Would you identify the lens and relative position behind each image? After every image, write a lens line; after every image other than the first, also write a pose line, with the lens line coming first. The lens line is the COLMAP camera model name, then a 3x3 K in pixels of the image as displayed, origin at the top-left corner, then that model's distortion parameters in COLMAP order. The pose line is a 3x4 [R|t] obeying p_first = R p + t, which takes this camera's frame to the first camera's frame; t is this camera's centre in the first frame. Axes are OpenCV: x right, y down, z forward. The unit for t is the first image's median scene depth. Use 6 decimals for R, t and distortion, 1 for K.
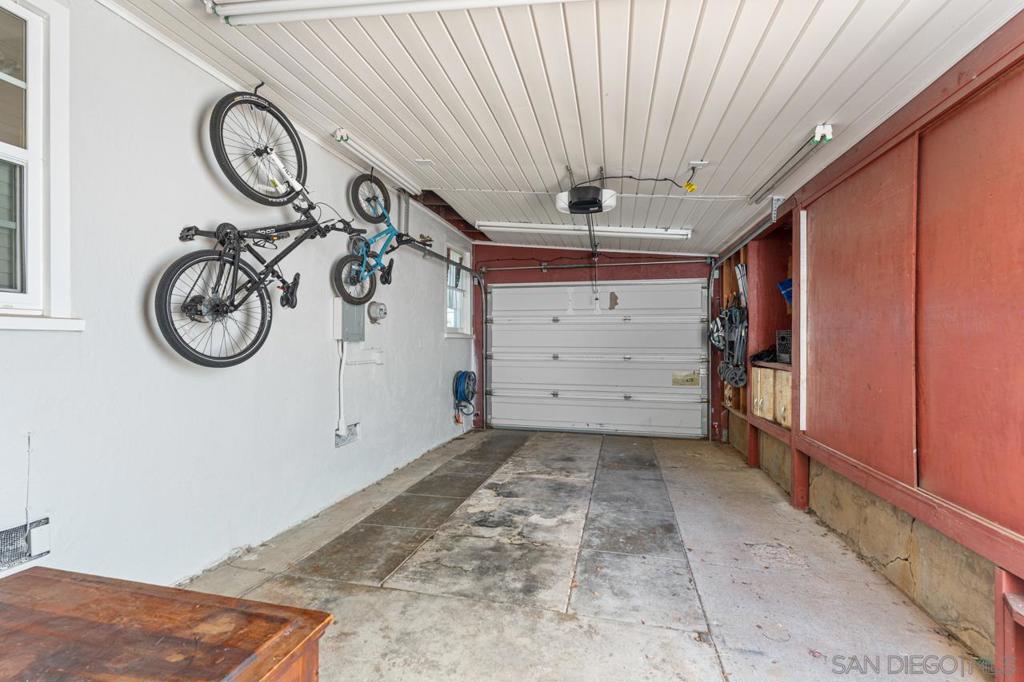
lens RADIAL K [[446.9, 0, 512.3], [0, 446.9, 340.3], [0, 0, 1]] dist [-0.005565, -0.000146]
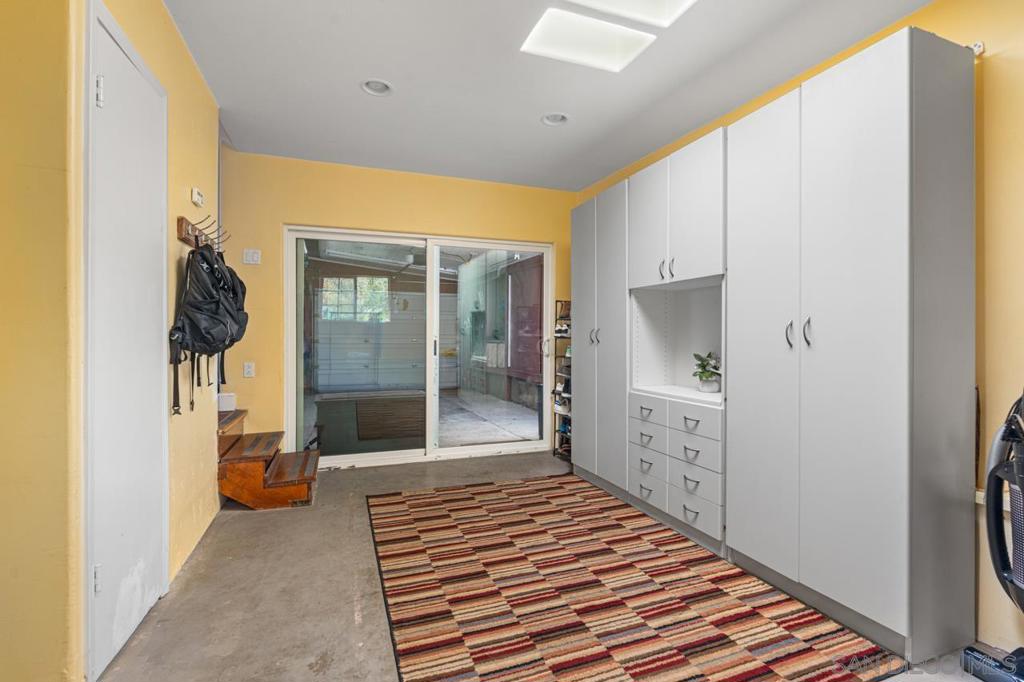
lens RADIAL K [[476.2, 0, 510.1], [0, 476.2, 341.2], [0, 0, 1]] dist [0.000852, 0.000055]
pose [[0.825323, -0.003874, 0.564648, -0.568278], [-0.004599, 0.999897, 0.013583, 0.021050], [-0.564643, -0.013807, 0.825220, -0.802289]]
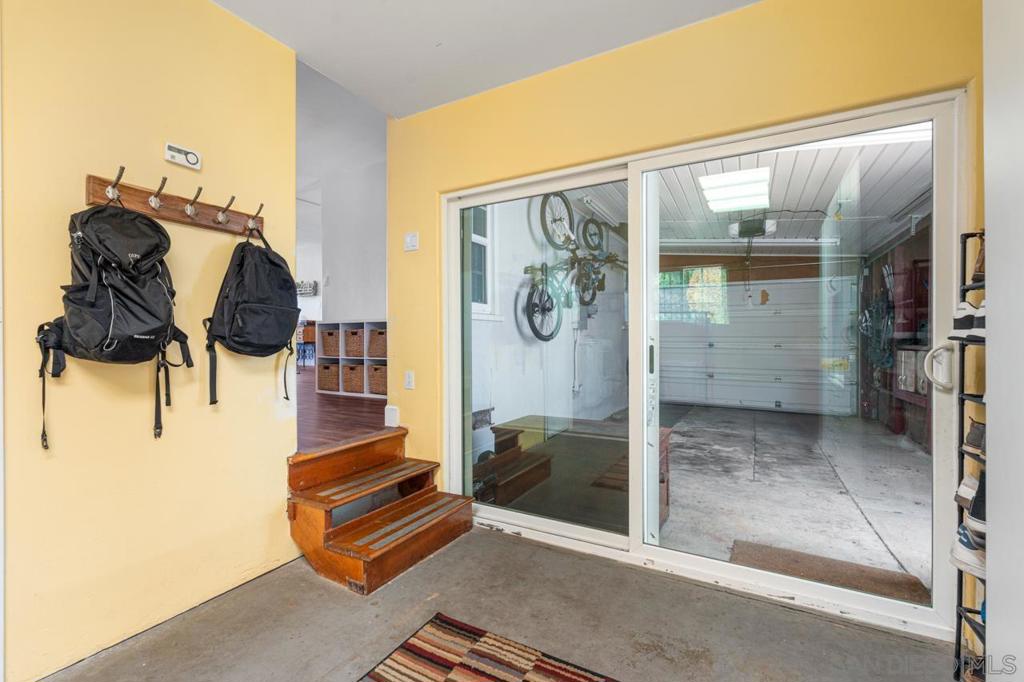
lens RADIAL K [[446.9, 0, 509.9], [0, 446.9, 339.4], [0, 0, 1]] dist [-0.005565, -0.000146]
pose [[0.965220, 0.000211, -0.261440, -0.158673], [0.000855, 0.999992, 0.003967, 0.023801], [0.261439, -0.004052, 0.965212, -0.430971]]
